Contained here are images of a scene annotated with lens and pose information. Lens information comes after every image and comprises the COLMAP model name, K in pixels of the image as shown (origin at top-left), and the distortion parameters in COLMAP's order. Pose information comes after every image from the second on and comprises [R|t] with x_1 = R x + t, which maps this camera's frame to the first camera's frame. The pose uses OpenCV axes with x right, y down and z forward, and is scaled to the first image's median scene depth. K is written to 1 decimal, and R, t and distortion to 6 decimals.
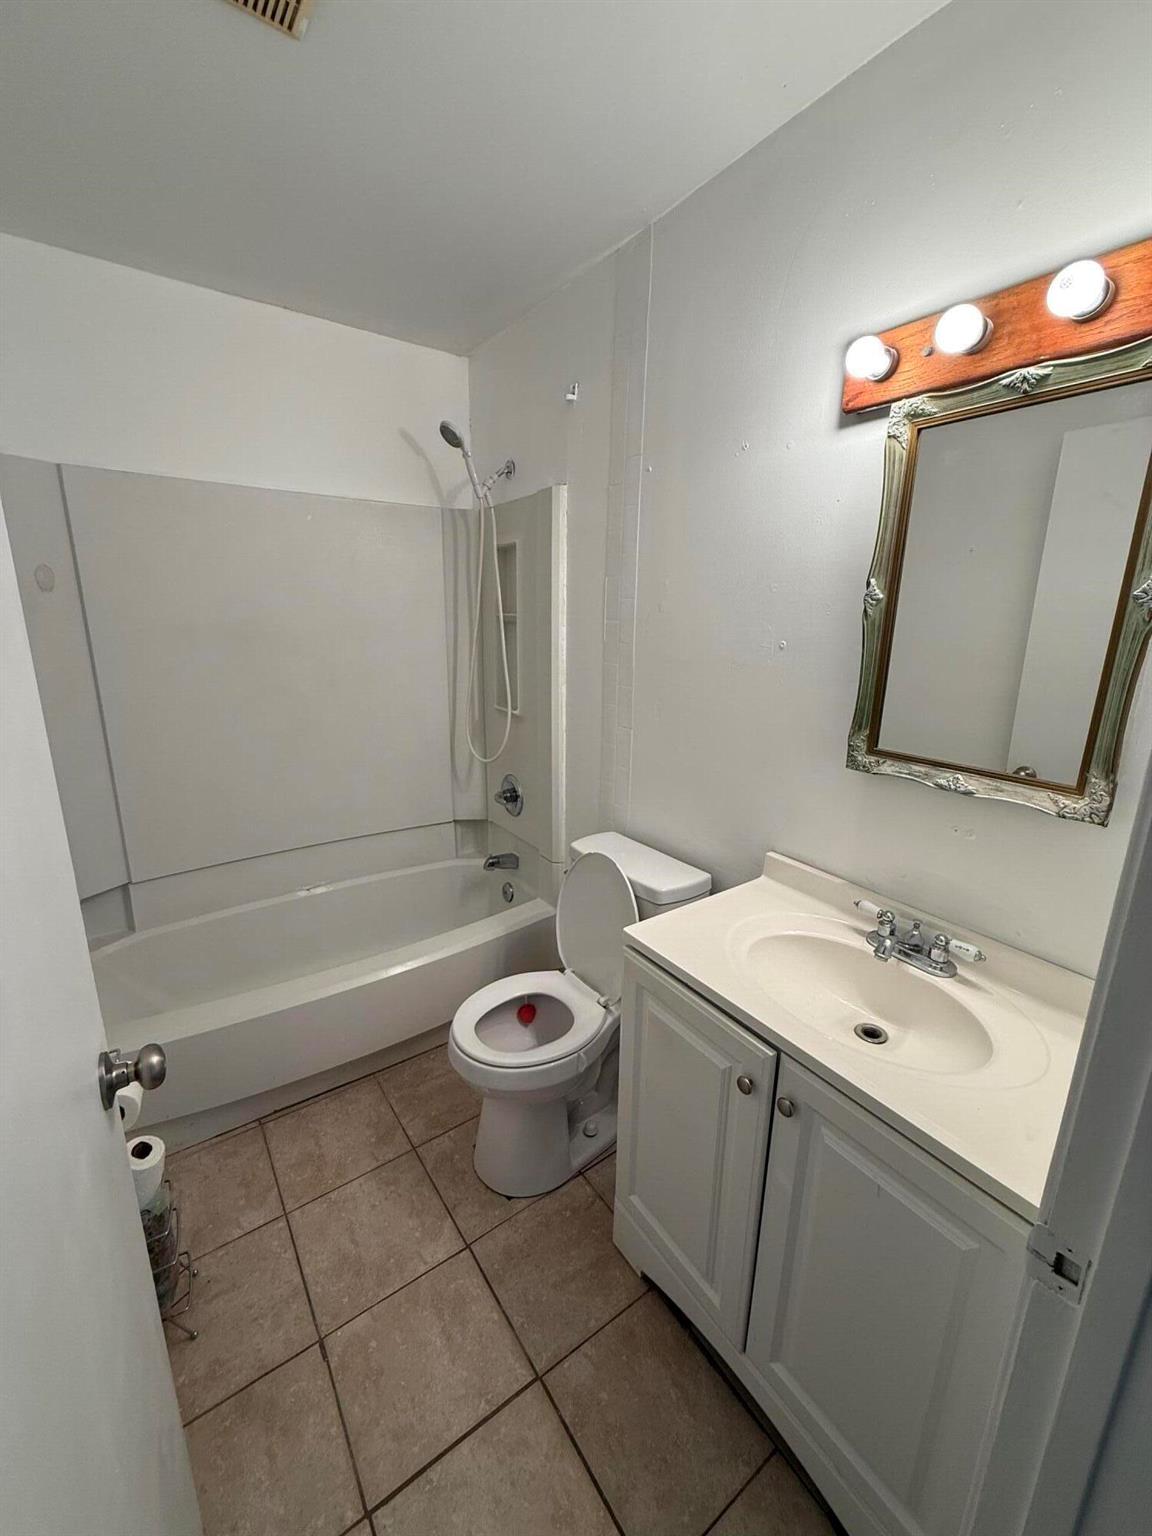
lens RADIAL K [[607.1, 0, 572.6], [0, 607.1, 768.8], [0, 0, 1]] dist [0.000037, 0.000127]
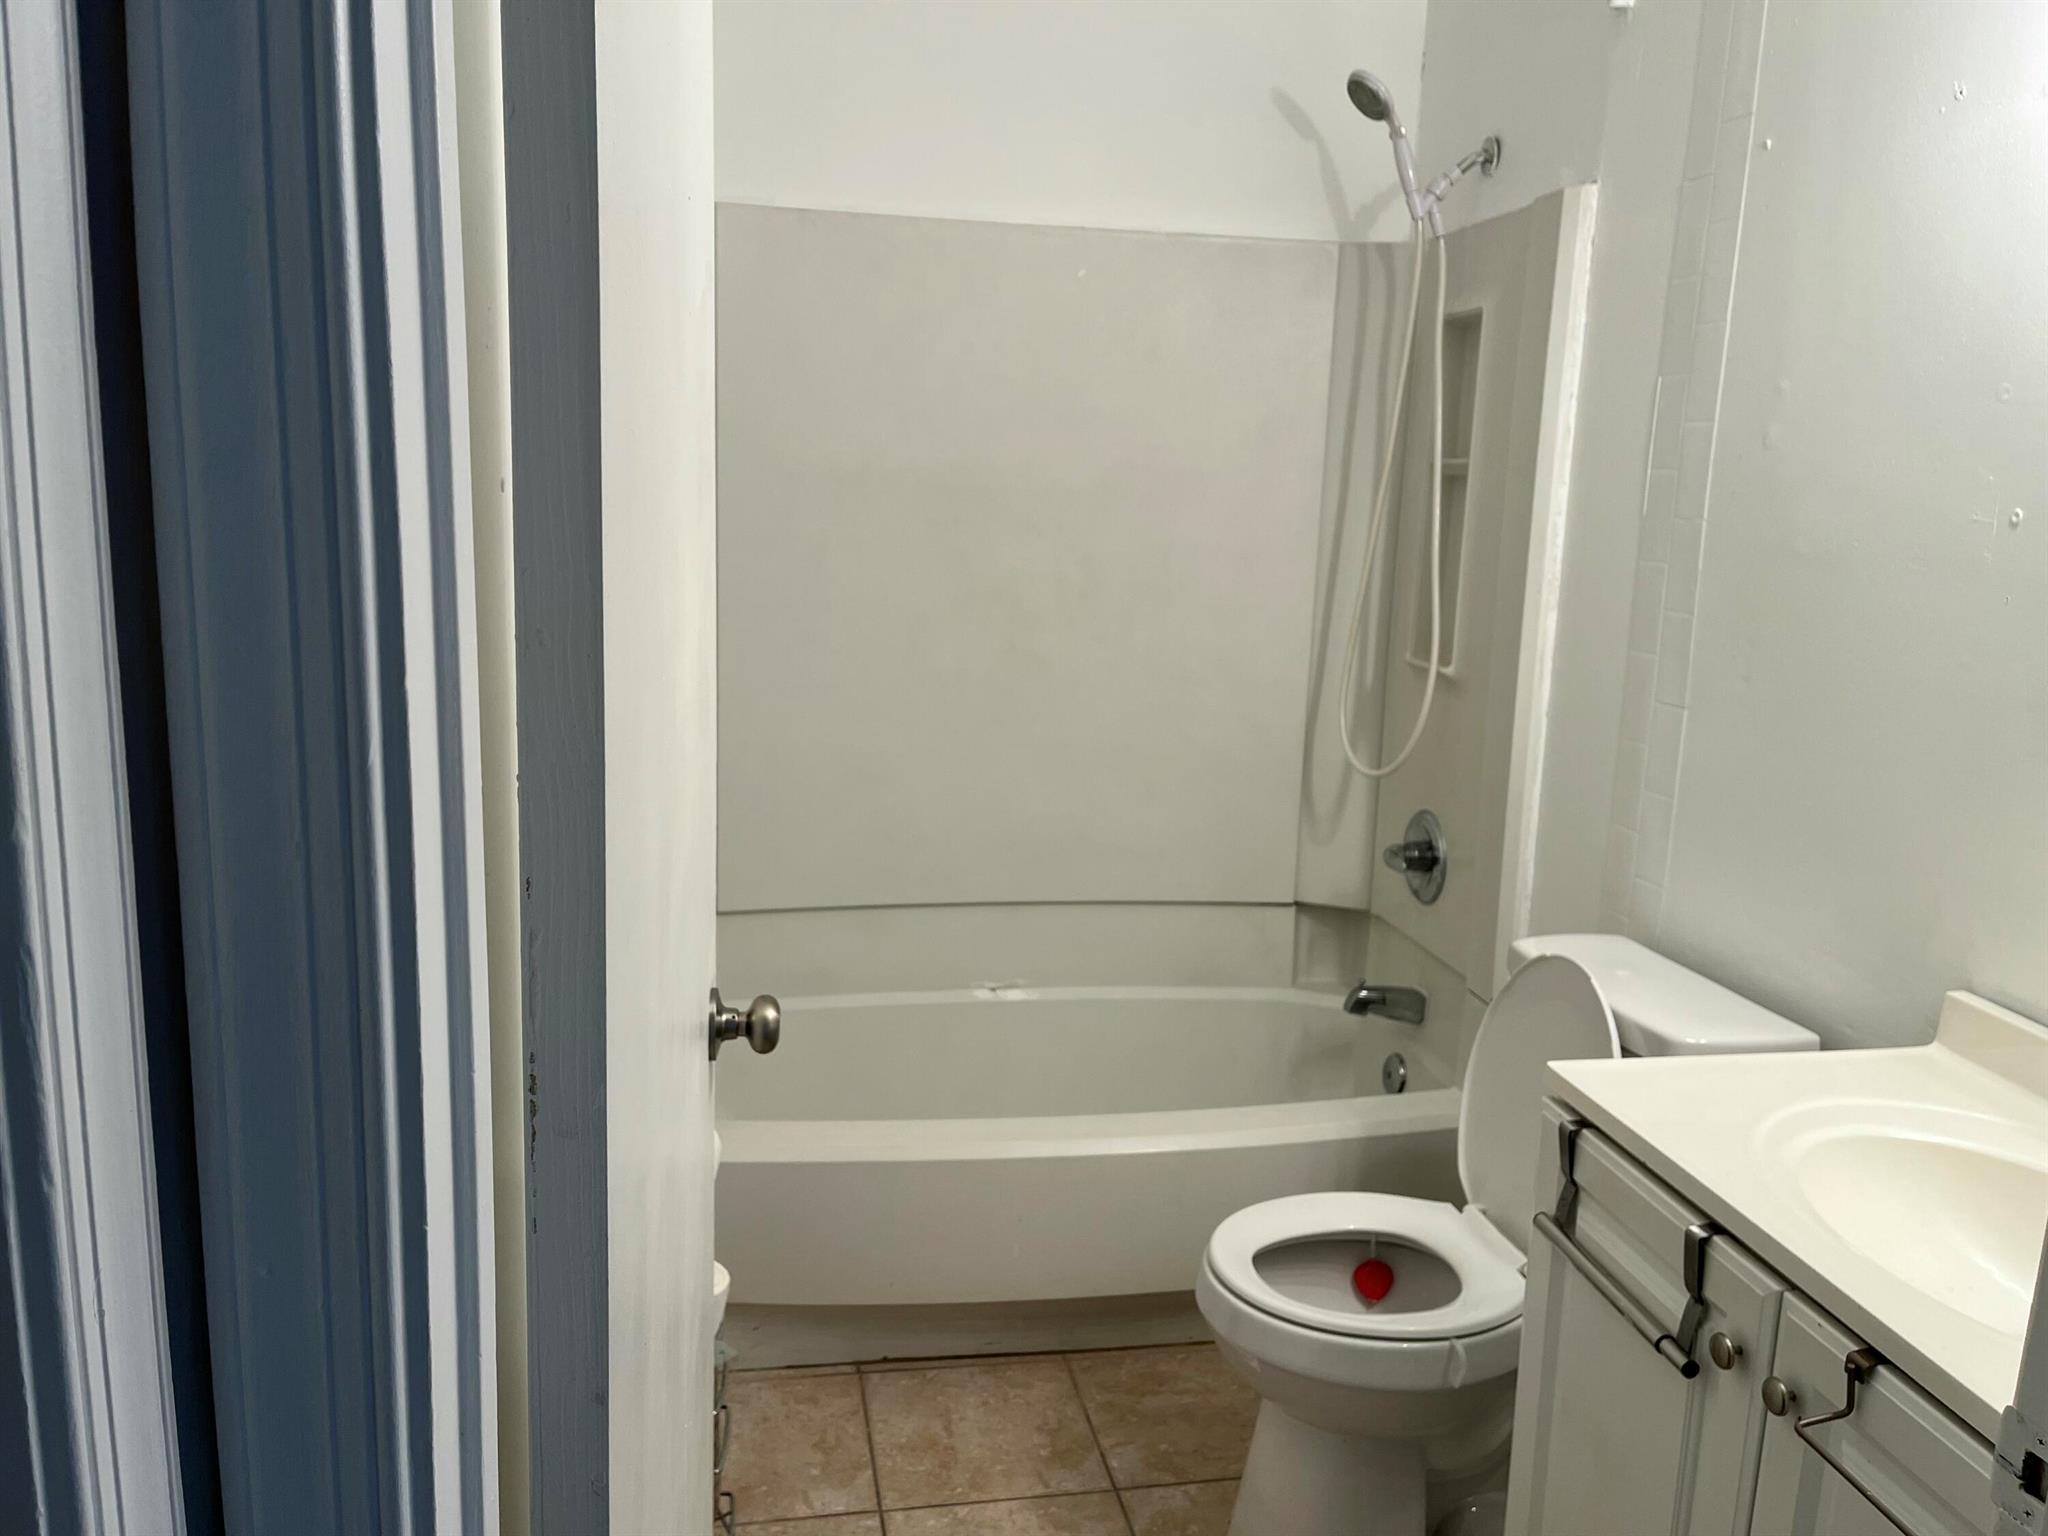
lens RADIAL K [[1551.0, 0, 1024.0], [0, 1551.0, 768.0], [0, 0, 1]] dist [0.082727, -0.116154]
pose [[0.907067, 0.094523, -0.410237, 0.130264], [-0.124056, 0.991212, -0.045912, 0.089524], [0.402292, 0.092538, 0.910823, -0.240874]]
